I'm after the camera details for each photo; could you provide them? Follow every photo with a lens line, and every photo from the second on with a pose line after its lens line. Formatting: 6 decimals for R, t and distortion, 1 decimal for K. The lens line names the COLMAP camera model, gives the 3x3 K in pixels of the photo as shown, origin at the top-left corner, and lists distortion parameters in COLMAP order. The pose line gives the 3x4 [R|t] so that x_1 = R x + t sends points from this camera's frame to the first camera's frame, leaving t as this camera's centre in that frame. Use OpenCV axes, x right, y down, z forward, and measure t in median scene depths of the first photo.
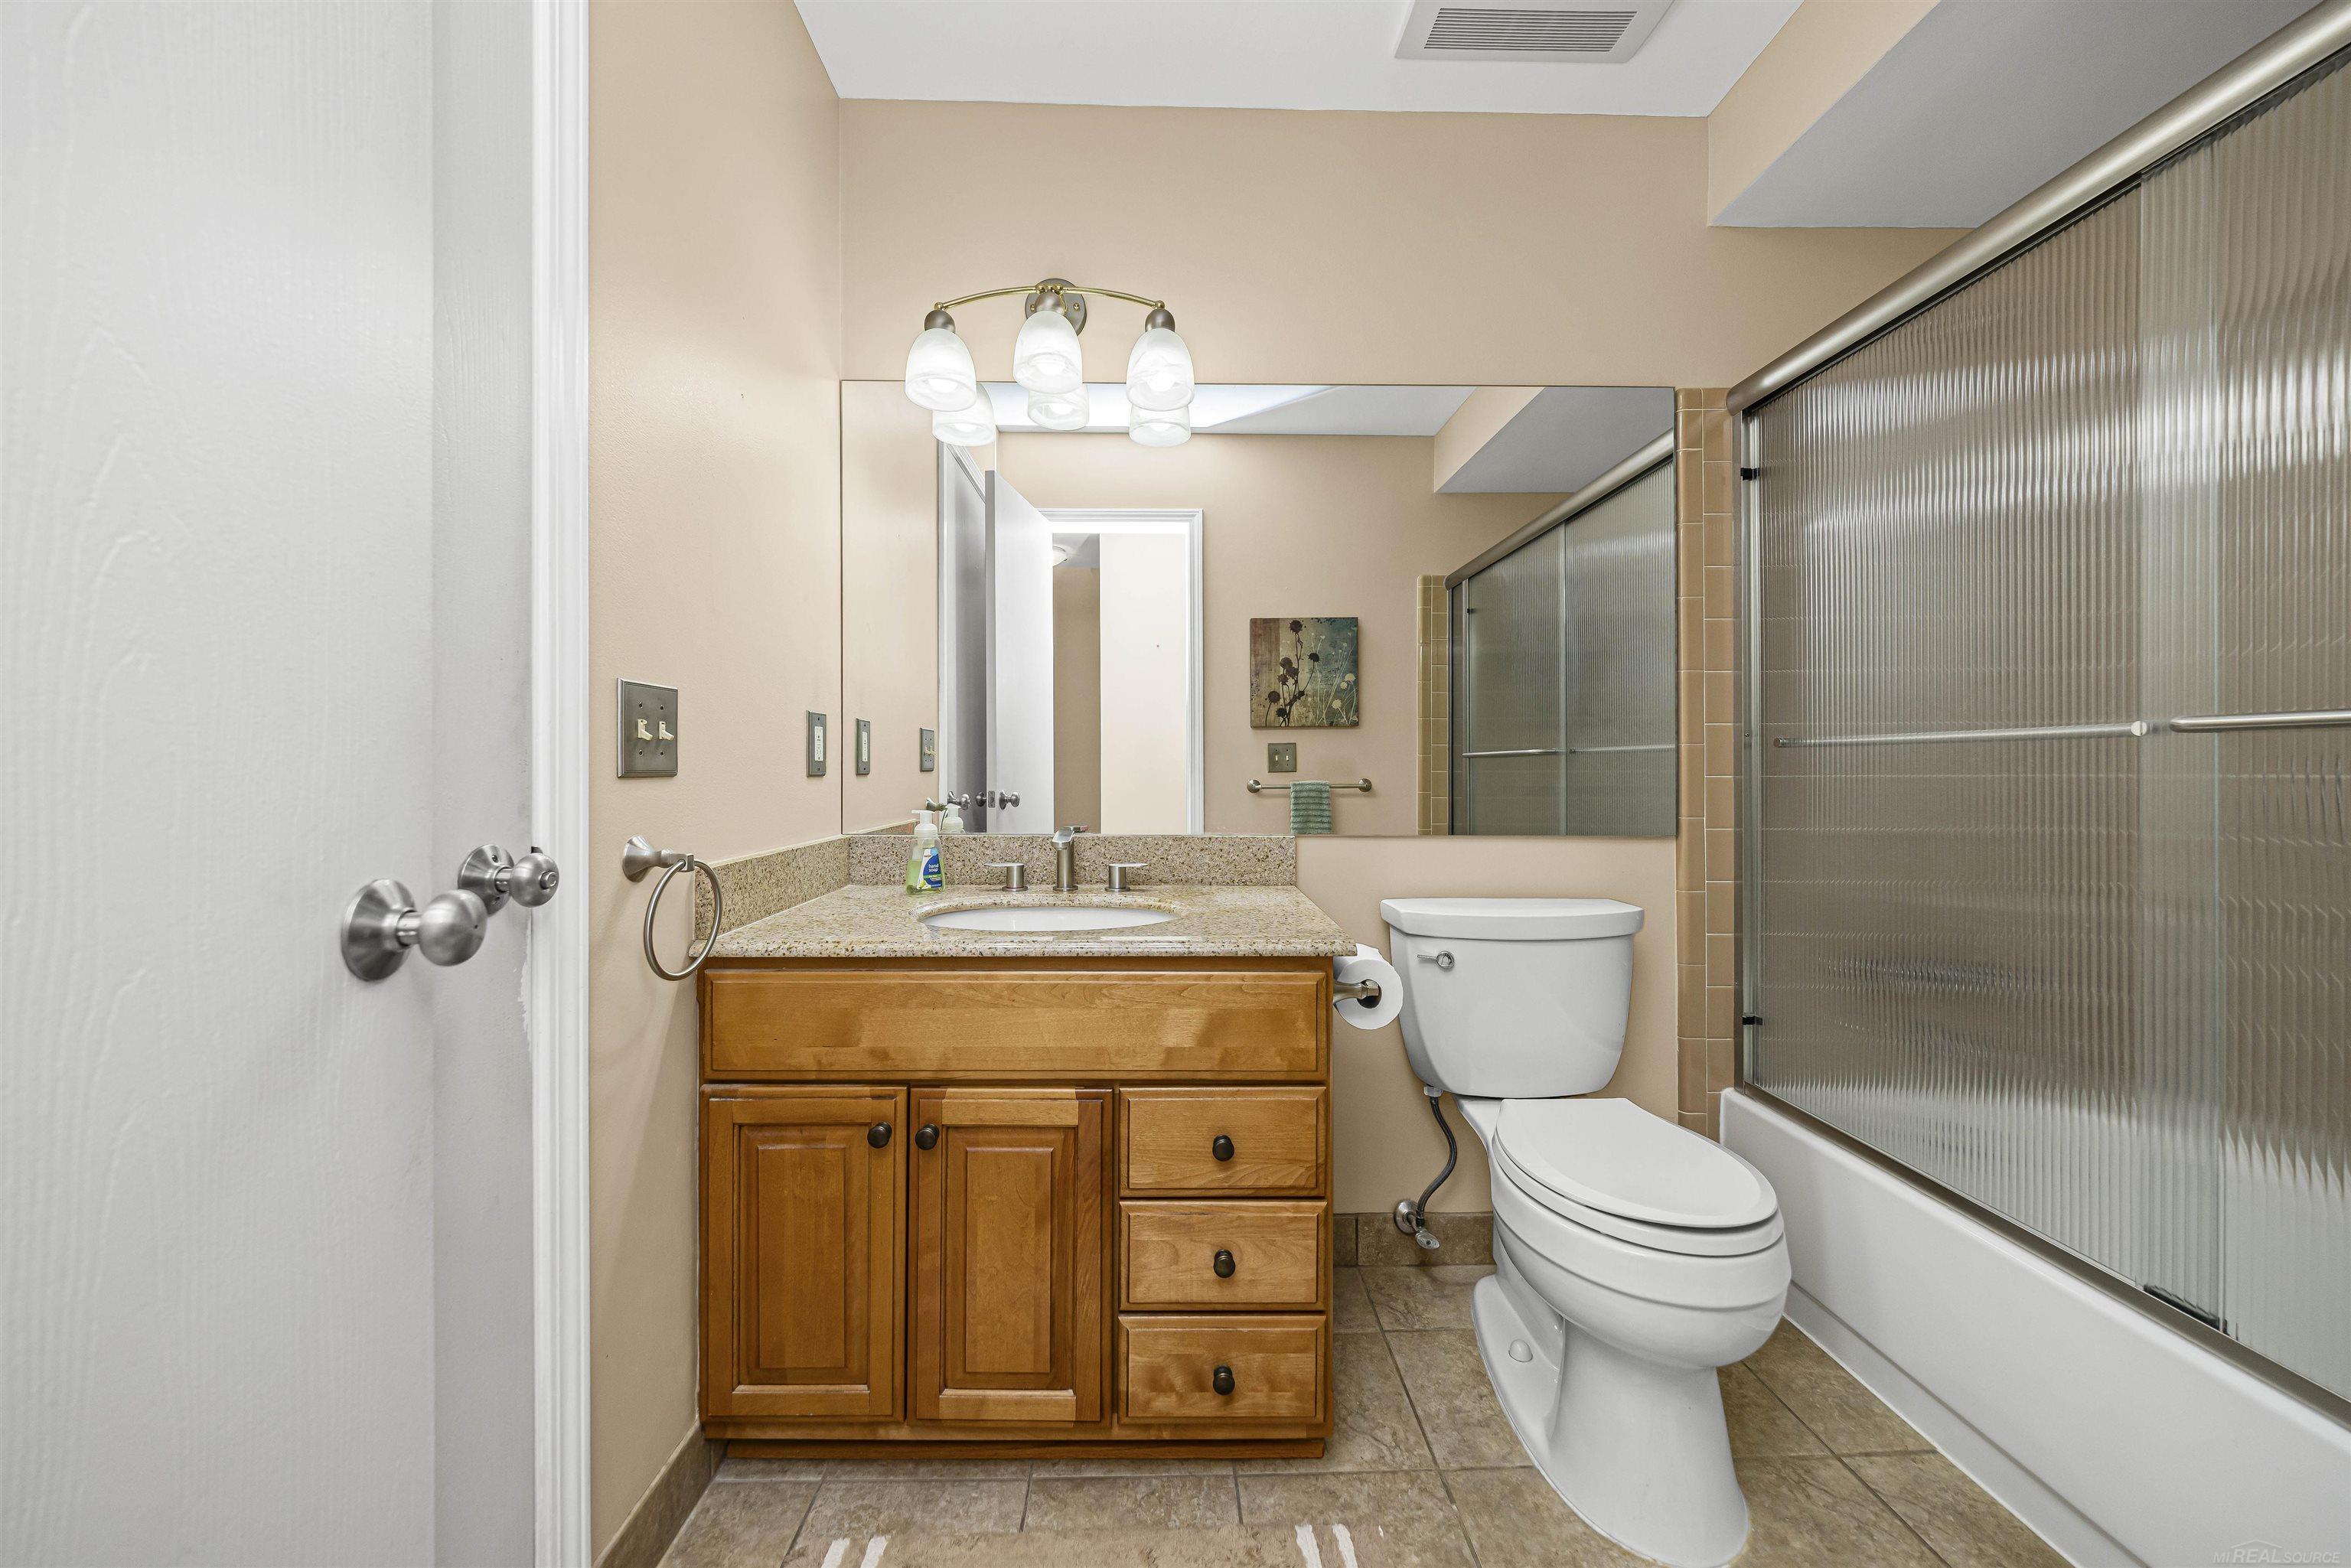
lens RADIAL K [[818.2, 0, 1163.6], [0, 818.2, 772.3], [0, 0, 1]] dist [0.014303, -0.000452]
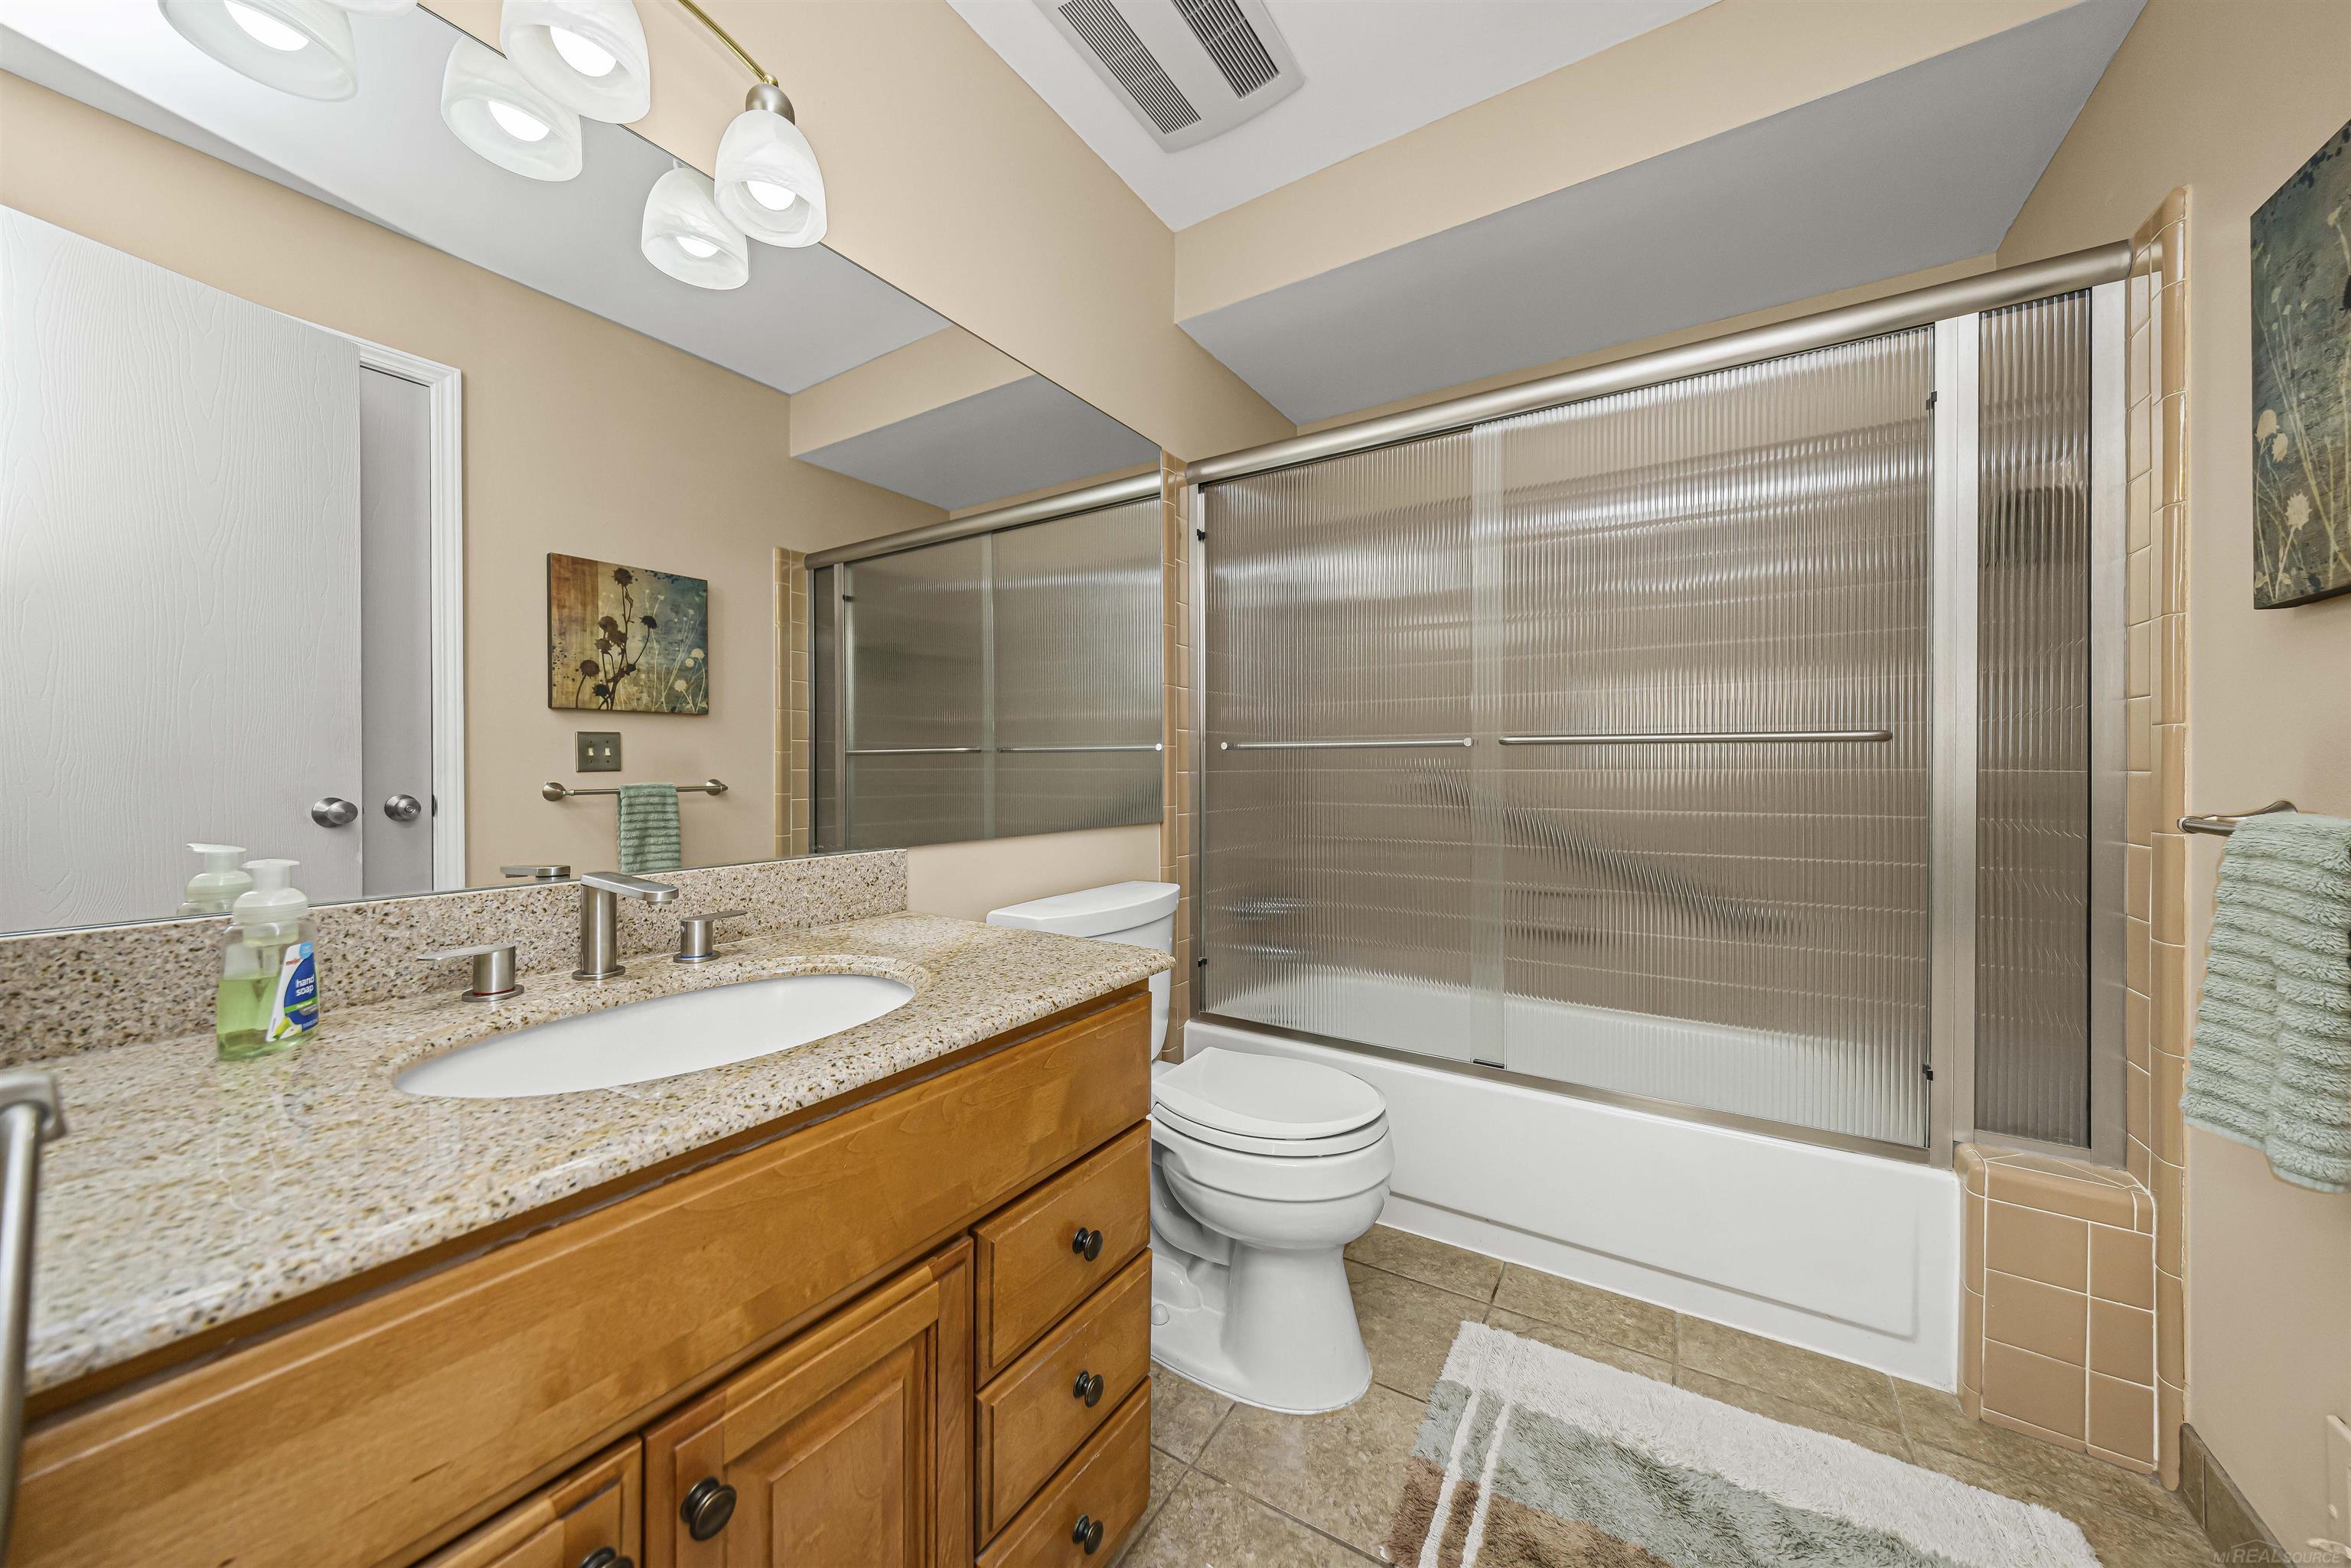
lens RADIAL K [[818.2, 0, 1168.1], [0, 818.2, 772.7], [0, 0, 1]] dist [0.014303, -0.000452]
pose [[0.565801, -0.006271, 0.824518, -0.178899], [0.004946, 0.999979, 0.004212, 0.000145], [-0.824527, 0.001695, 0.565820, 0.162415]]
